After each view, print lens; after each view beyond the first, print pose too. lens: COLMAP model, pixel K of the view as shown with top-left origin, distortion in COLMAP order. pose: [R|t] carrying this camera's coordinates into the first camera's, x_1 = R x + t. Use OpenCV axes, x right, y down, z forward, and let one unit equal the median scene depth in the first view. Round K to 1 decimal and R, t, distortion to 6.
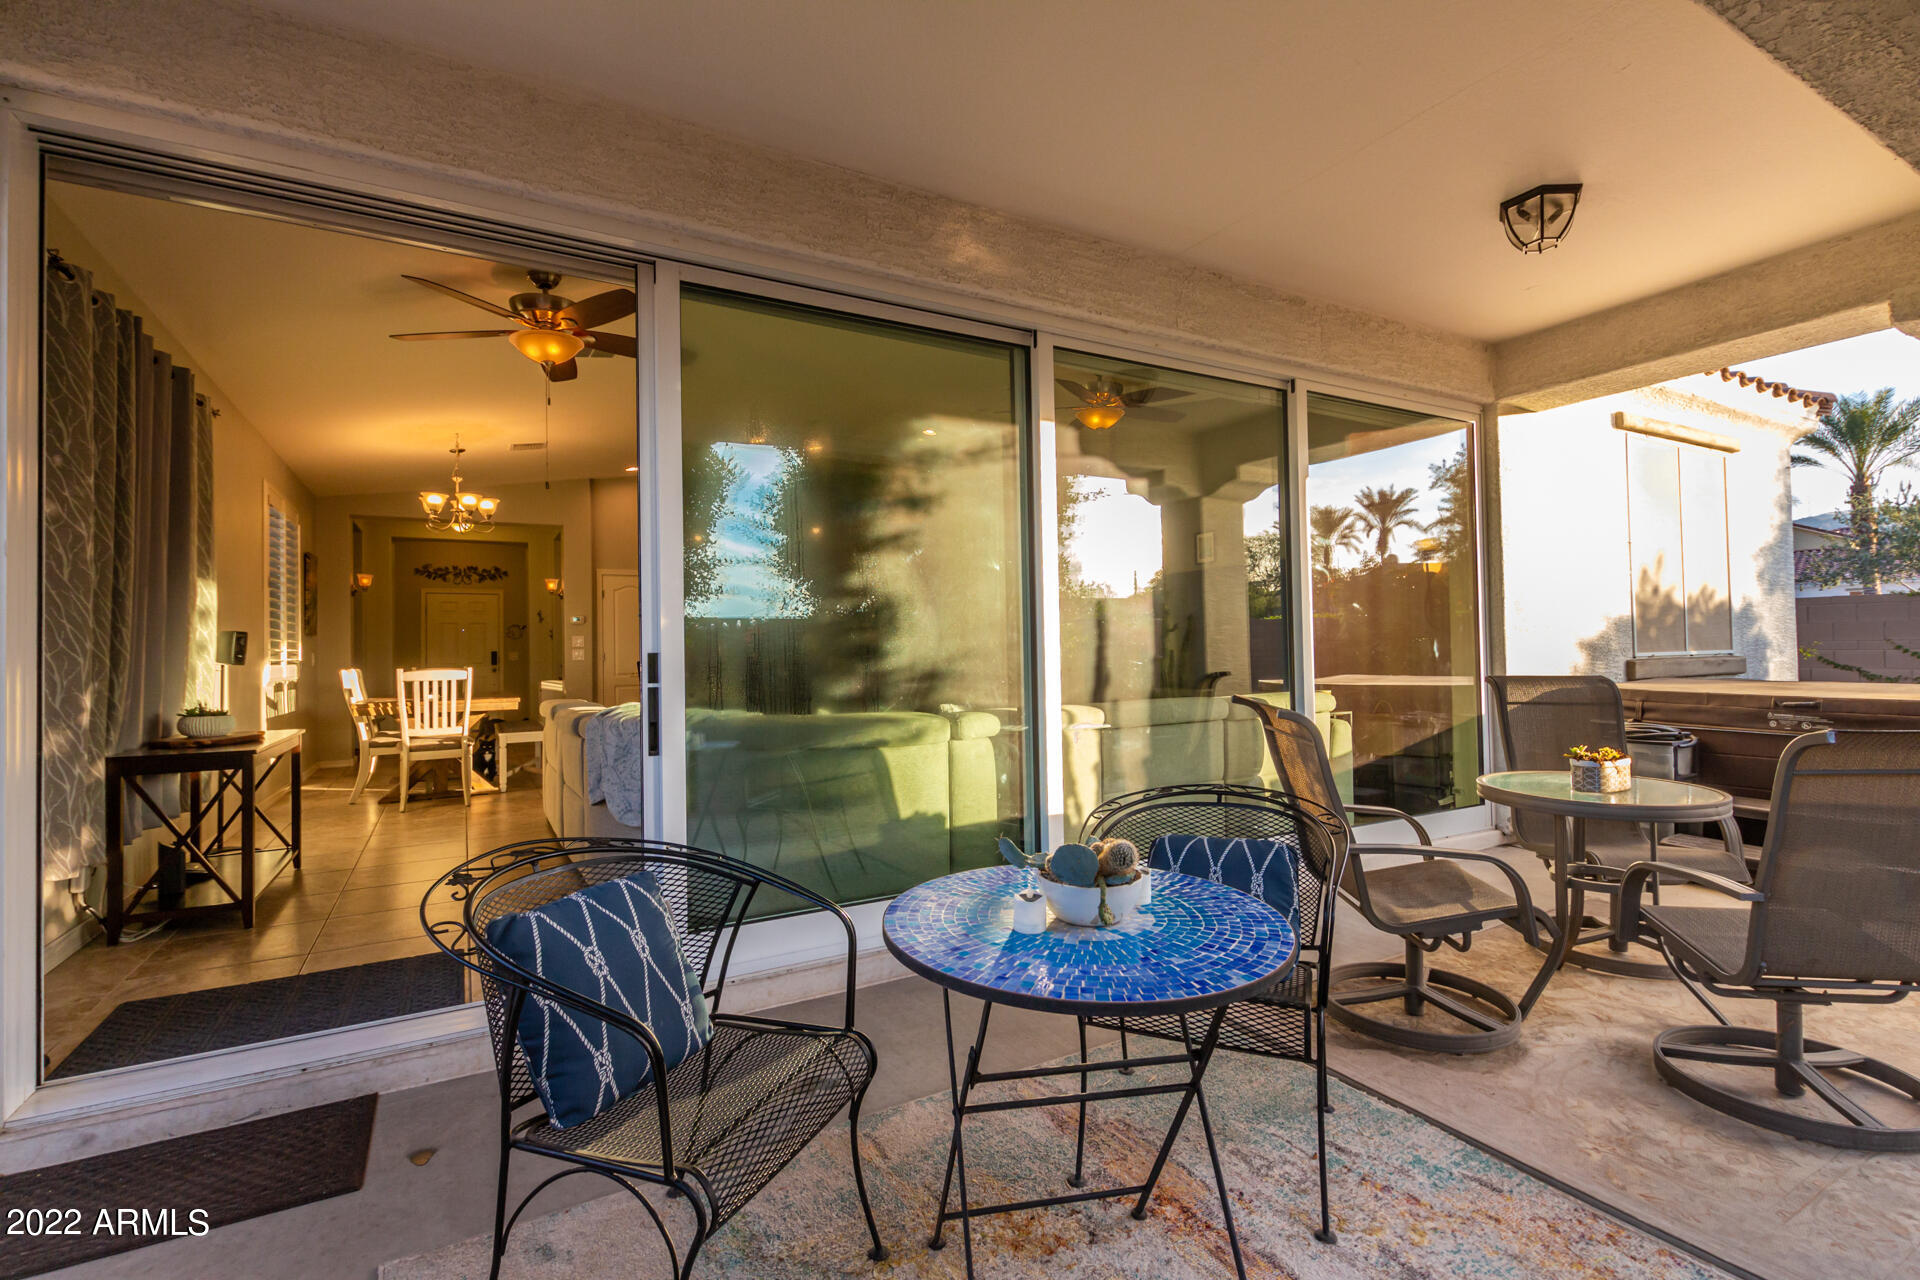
lens RADIAL K [[891.7, 0, 990.9], [0, 891.7, 639.2], [0, 0, 1]] dist [0.008588, -0.005101]
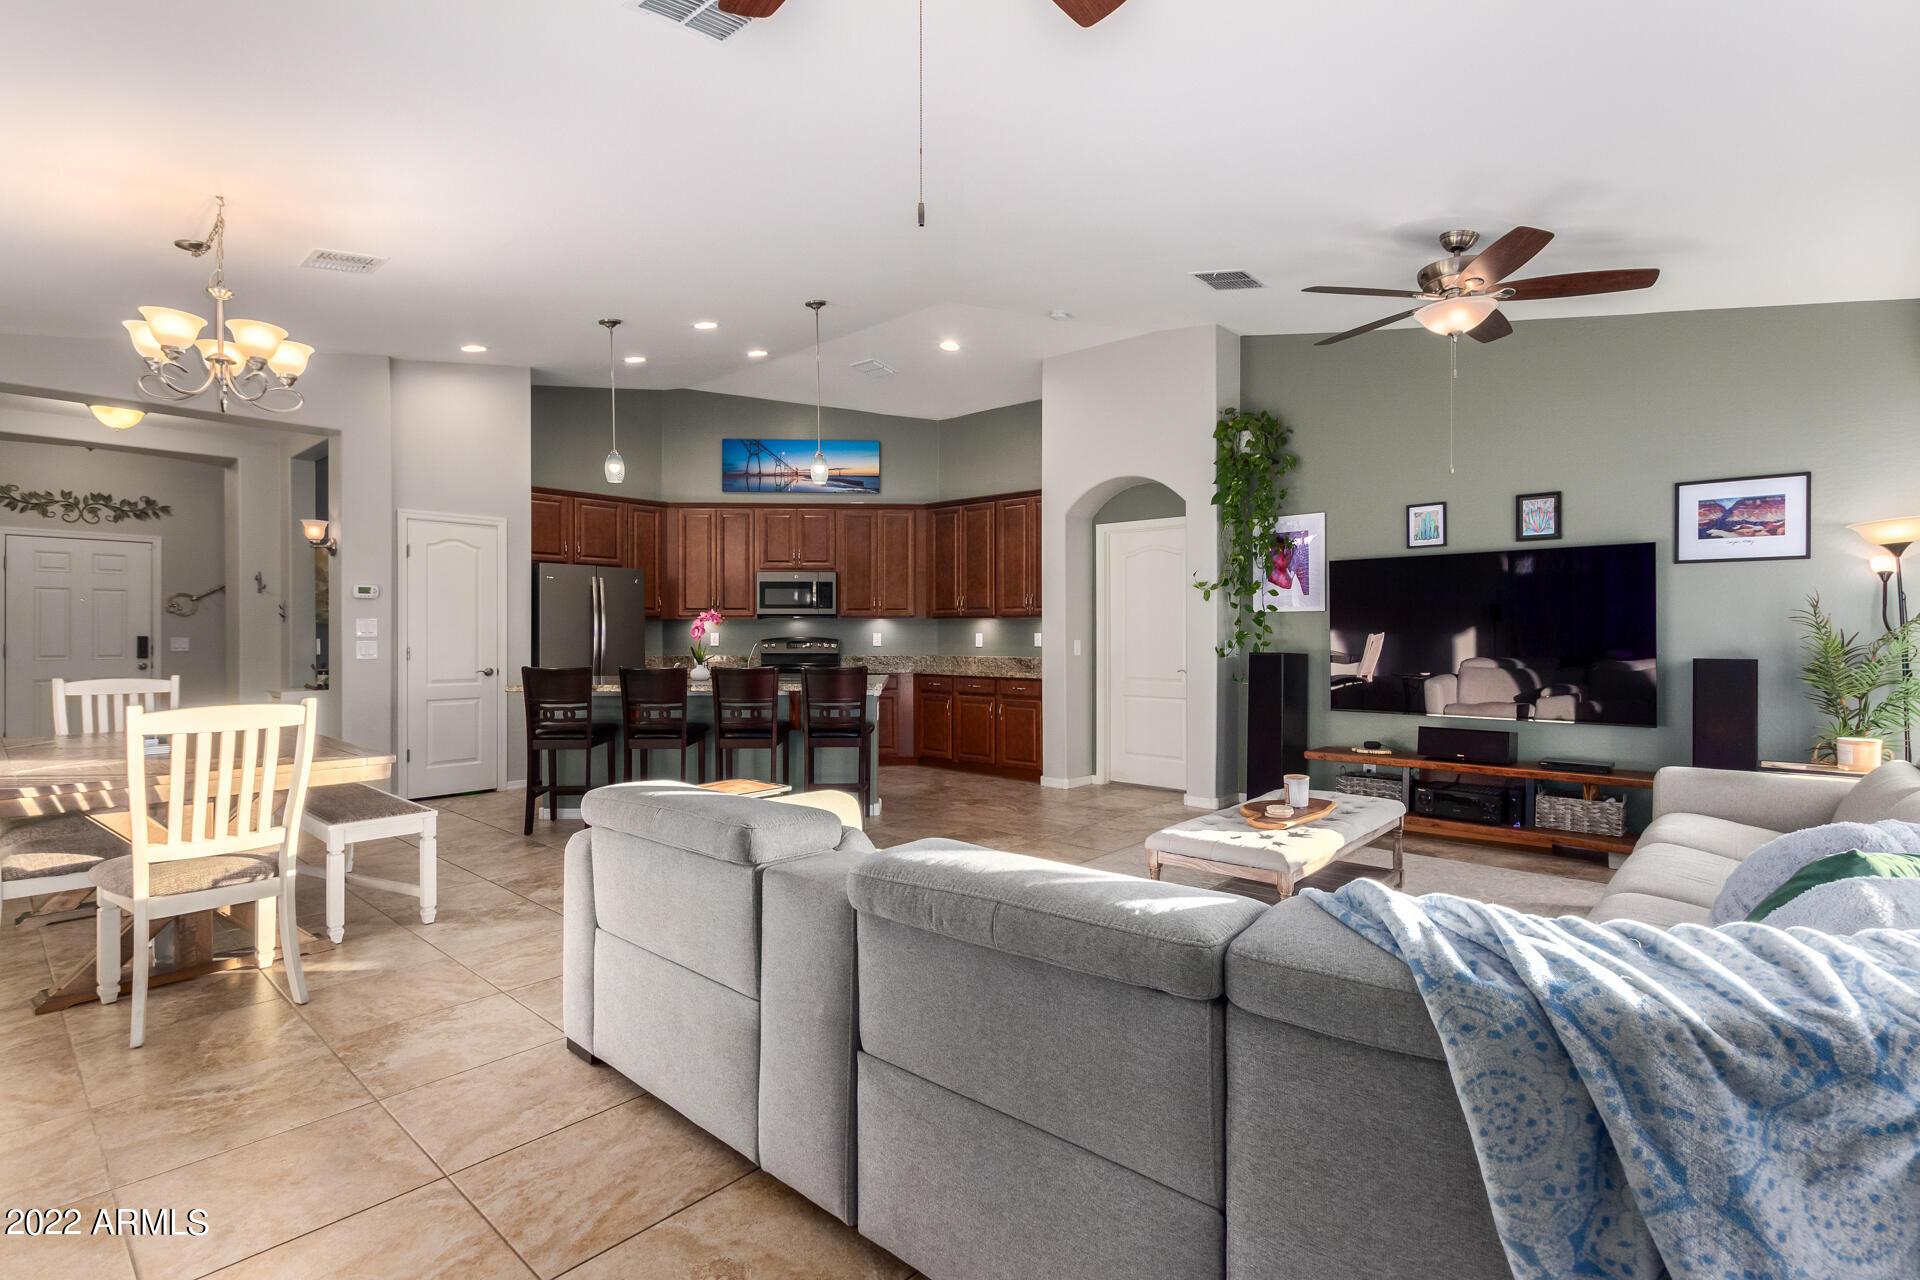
lens RADIAL K [[891.7, 0, 975.3], [0, 891.7, 635.5], [0, 0, 1]] dist [0.008588, -0.005101]
pose [[0.948608, 0.017897, 0.315947, -0.818179], [-0.022141, 0.999706, 0.009847, -0.021775], [-0.315678, -0.016336, 0.948726, 0.941436]]
